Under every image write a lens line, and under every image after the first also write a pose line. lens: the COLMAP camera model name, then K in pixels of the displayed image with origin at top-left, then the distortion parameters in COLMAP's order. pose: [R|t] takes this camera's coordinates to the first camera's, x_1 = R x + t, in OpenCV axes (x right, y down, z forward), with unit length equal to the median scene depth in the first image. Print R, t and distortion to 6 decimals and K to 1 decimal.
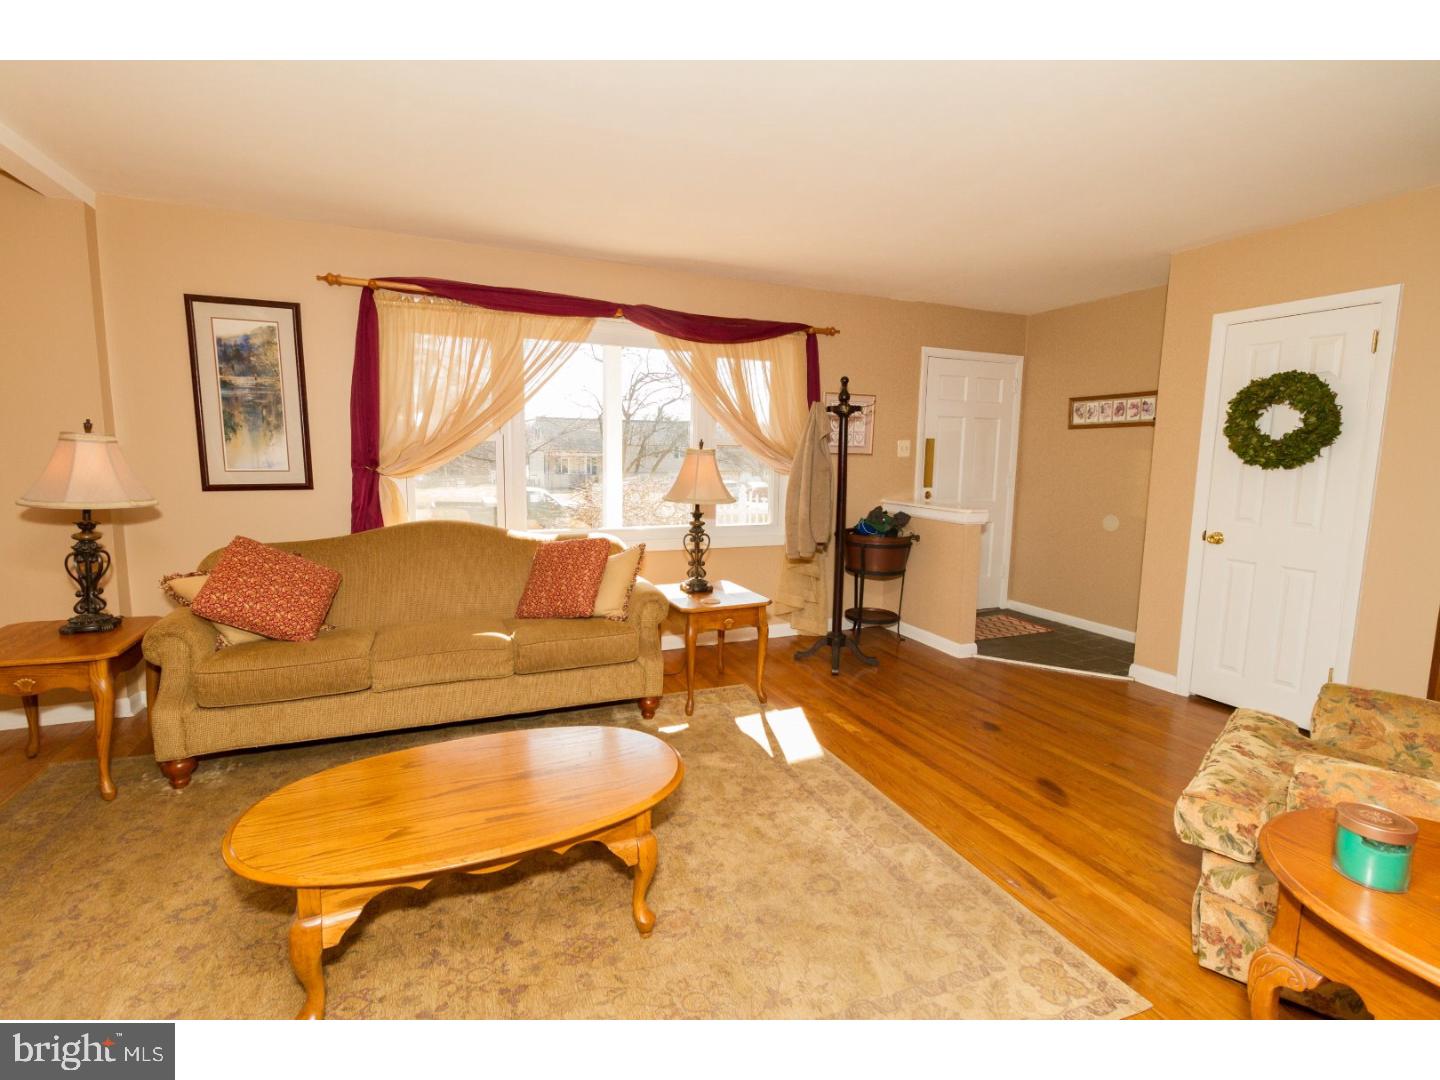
lens RADIAL K [[666.6, 0, 707.3], [0, 666.6, 537.2], [0, 0, 1]] dist [-0.000276, -0.000974]
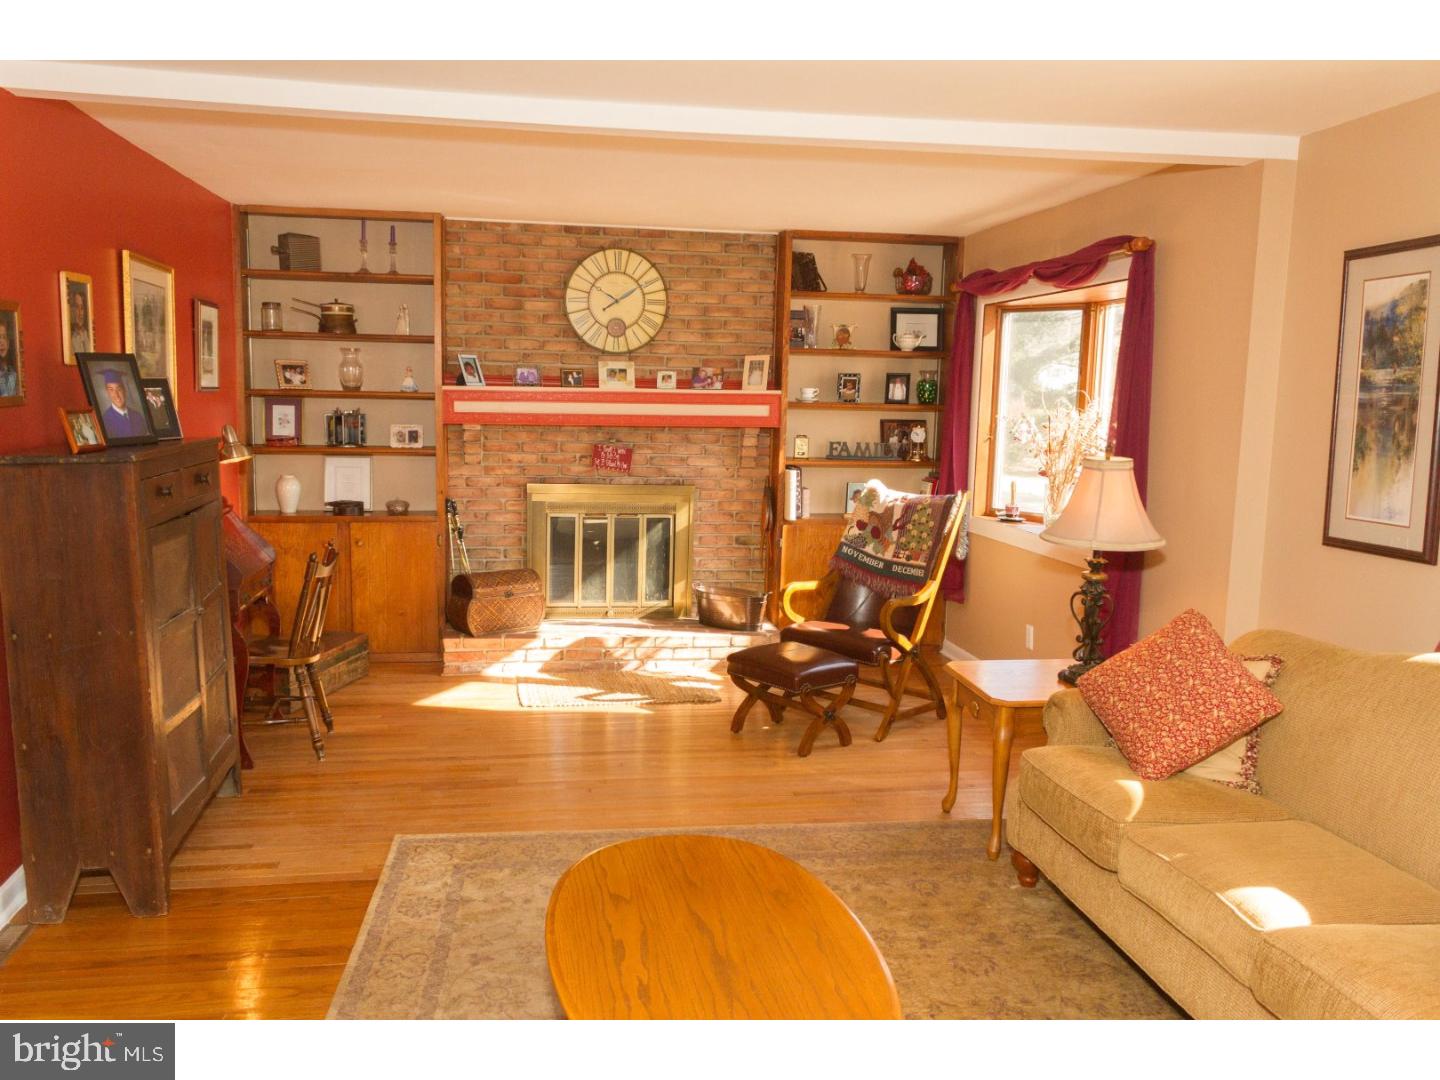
lens RADIAL K [[1158.8, 0, 709.9], [0, 1158.8, 546.9], [0, 0, 1]] dist [0.036654, -0.031557]
pose [[-0.249513, 0.111222, -0.961963, 0.503888], [-0.140705, 0.978676, 0.149650, -0.152985], [0.958095, 0.172693, -0.228543, 0.673098]]
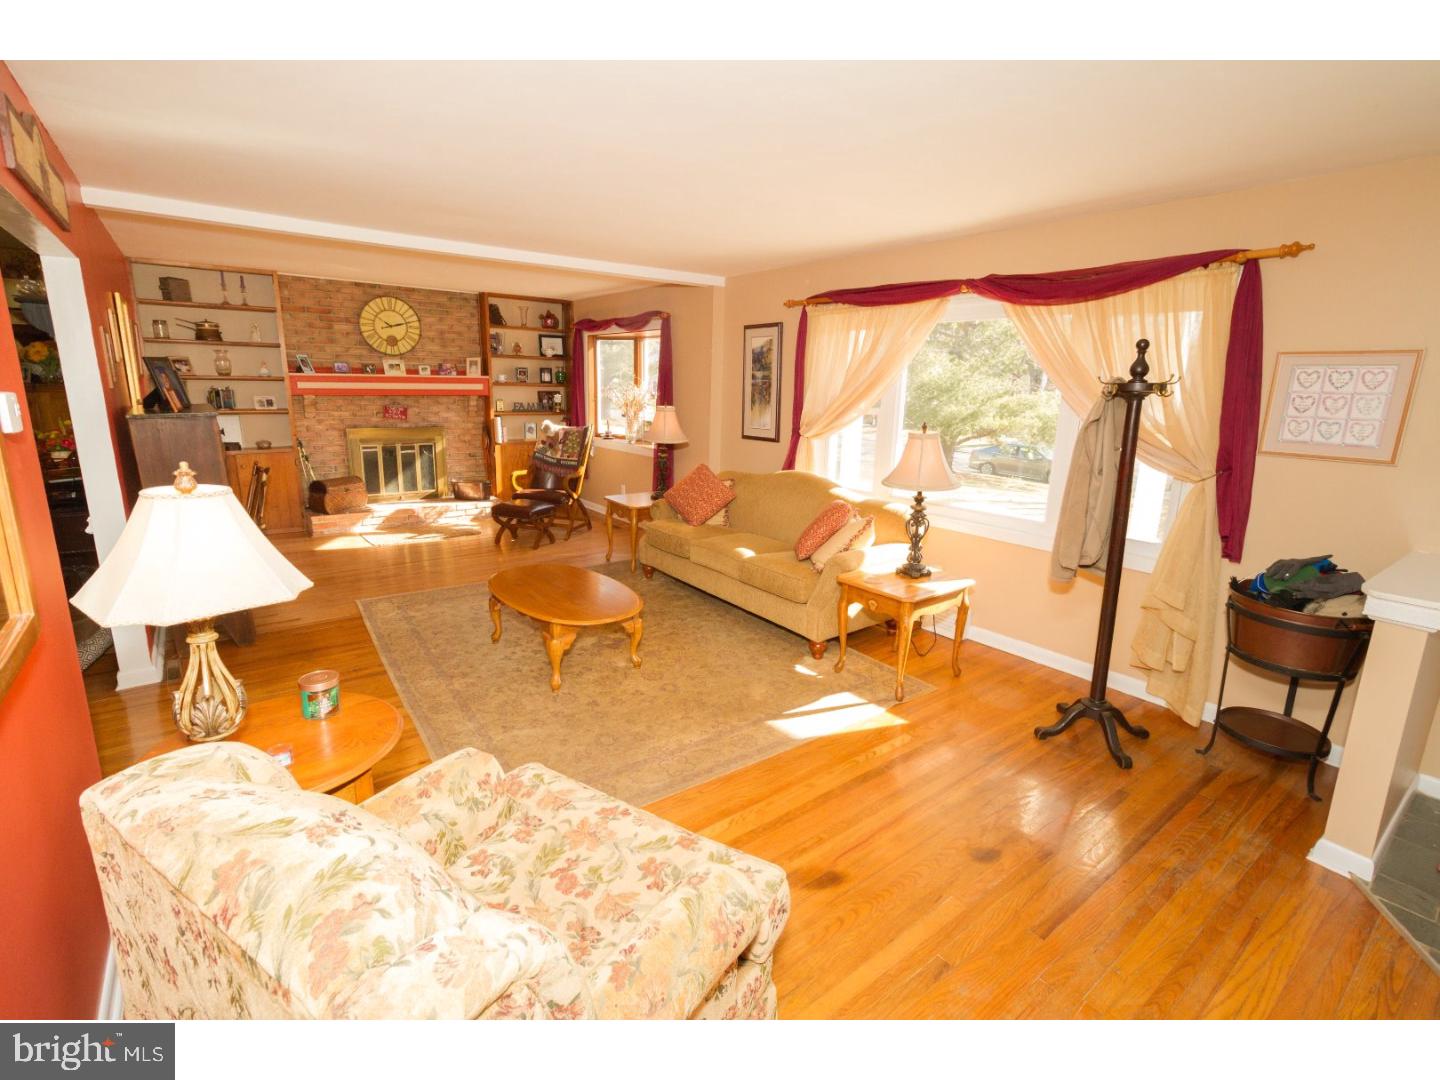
lens RADIAL K [[666.6, 0, 713.5], [0, 666.6, 535.7], [0, 0, 1]] dist [-0.000276, -0.000974]
pose [[0.229546, 0.212072, -0.949913, 0.931031], [-0.138707, 0.973139, 0.183739, -0.130298], [0.963363, 0.089583, 0.252796, 0.501334]]
